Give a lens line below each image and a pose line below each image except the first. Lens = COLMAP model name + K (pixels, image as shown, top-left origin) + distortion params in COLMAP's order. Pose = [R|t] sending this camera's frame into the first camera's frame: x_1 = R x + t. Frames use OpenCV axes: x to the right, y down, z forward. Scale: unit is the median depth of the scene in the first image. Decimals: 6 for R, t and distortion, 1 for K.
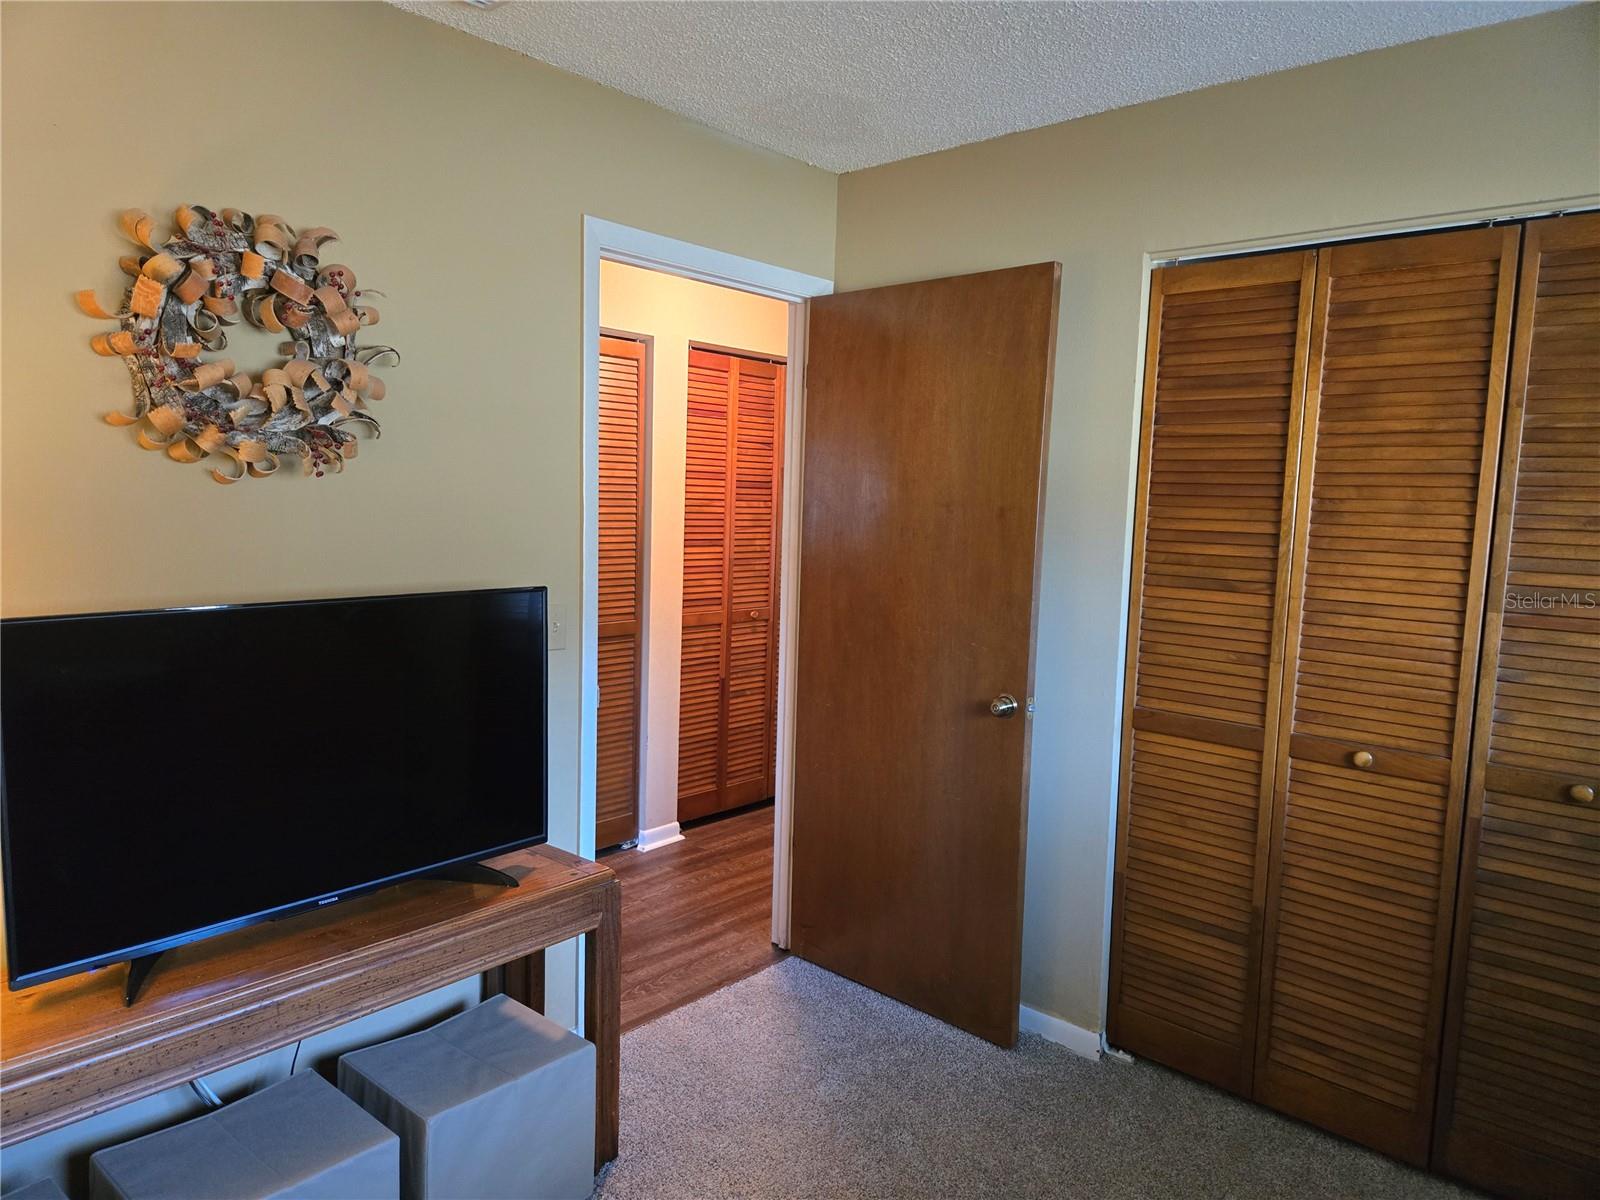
lens RADIAL K [[1078.7, 0, 790.7], [0, 1078.7, 608.7], [0, 0, 1]] dist [0.040433, -0.043439]
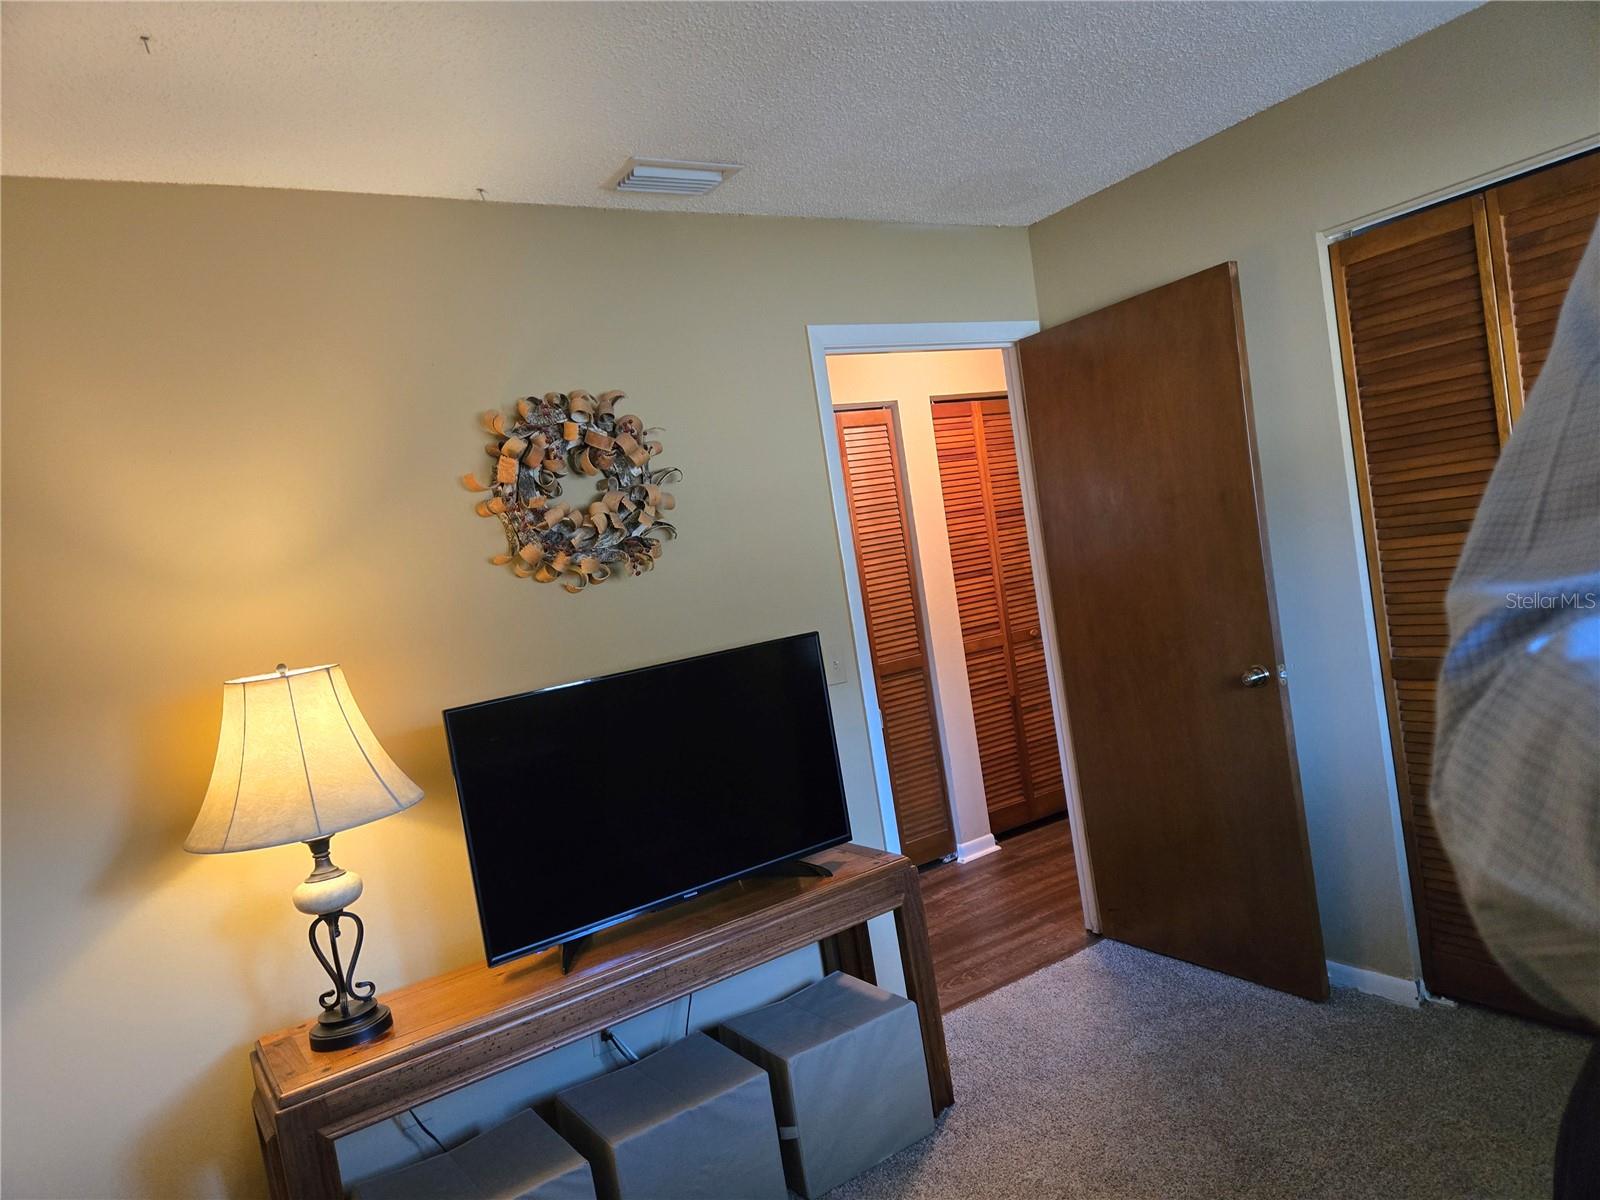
lens RADIAL K [[1078.7, 0, 807.0], [0, 1078.7, 600.8], [0, 0, 1]] dist [0.040433, -0.043439]
pose [[0.949125, -0.167311, -0.266775, 0.078561], [0.154723, 0.985637, -0.067684, 0.021884], [0.274268, 0.022964, 0.961379, -0.151824]]
